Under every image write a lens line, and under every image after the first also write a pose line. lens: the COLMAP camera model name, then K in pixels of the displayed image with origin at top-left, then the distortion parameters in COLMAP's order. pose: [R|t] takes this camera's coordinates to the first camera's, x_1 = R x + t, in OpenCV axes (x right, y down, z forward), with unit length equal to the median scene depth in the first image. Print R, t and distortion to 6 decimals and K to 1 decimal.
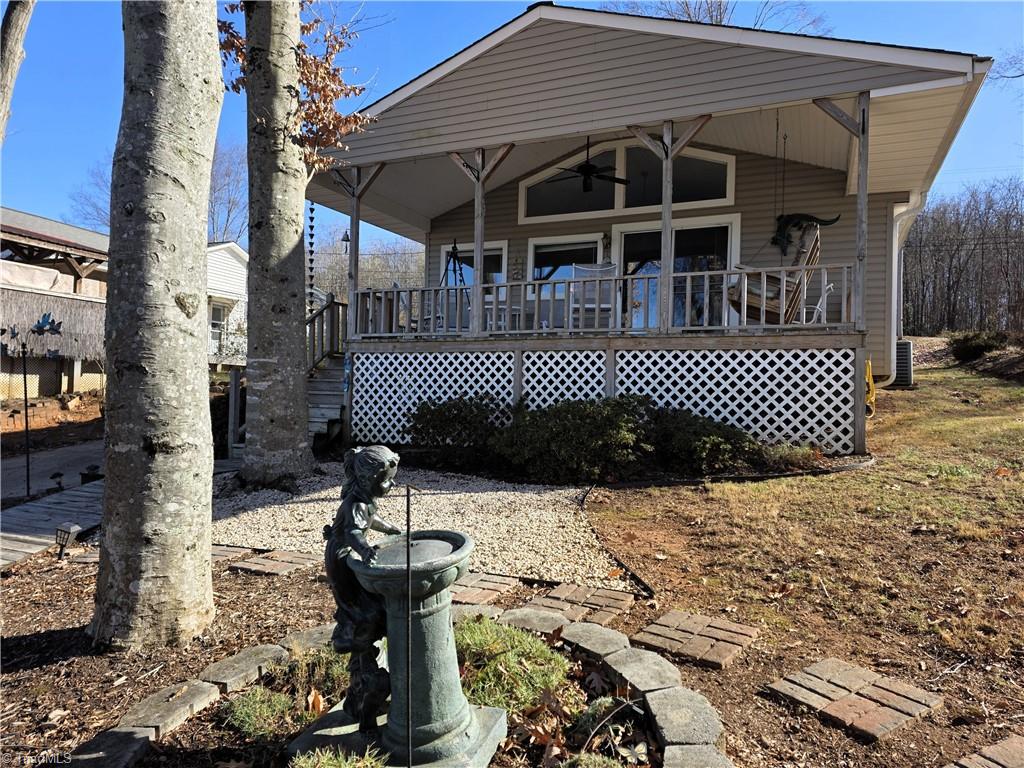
lens RADIAL K [[683.6, 0, 512.0], [0, 683.6, 384.0], [0, 0, 1]] dist [0.059722, -0.001217]
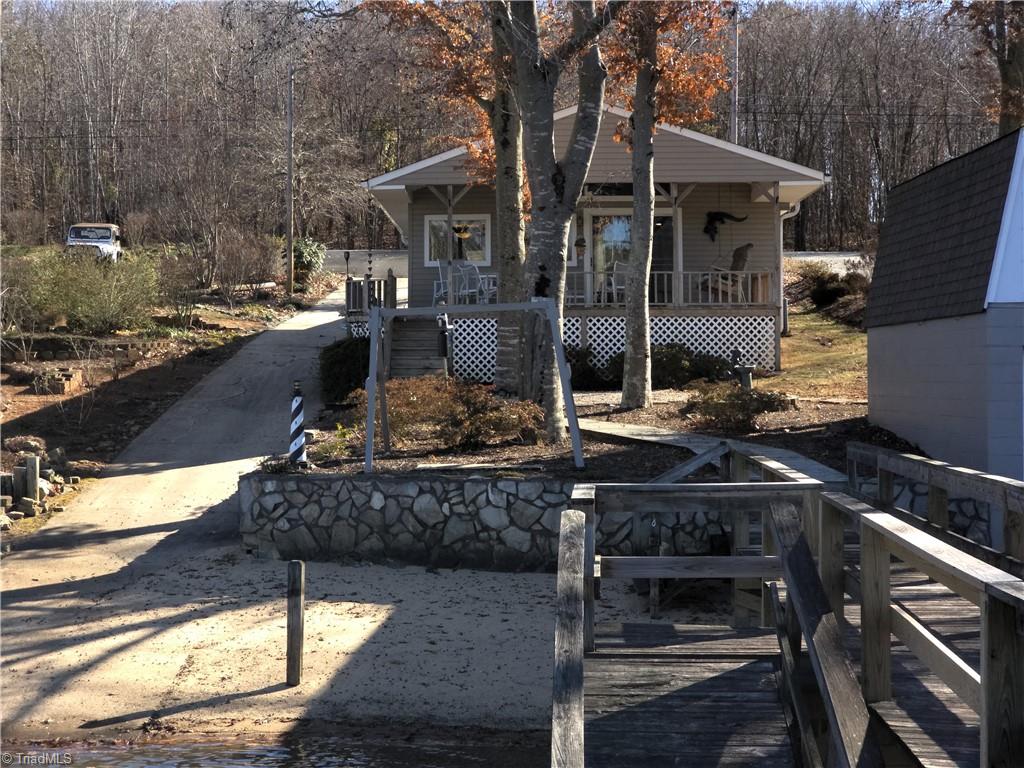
lens RADIAL K [[2032.9, 0, 512.0], [0, 2032.9, 384.0], [0, 0, 1]] dist [-0.005365, 0.125733]
pose [[0.911574, -0.029158, 0.410101, -2.053290], [0.019916, 0.999443, 0.026792, -0.023640], [-0.410653, -0.016255, 0.911647, -3.167195]]
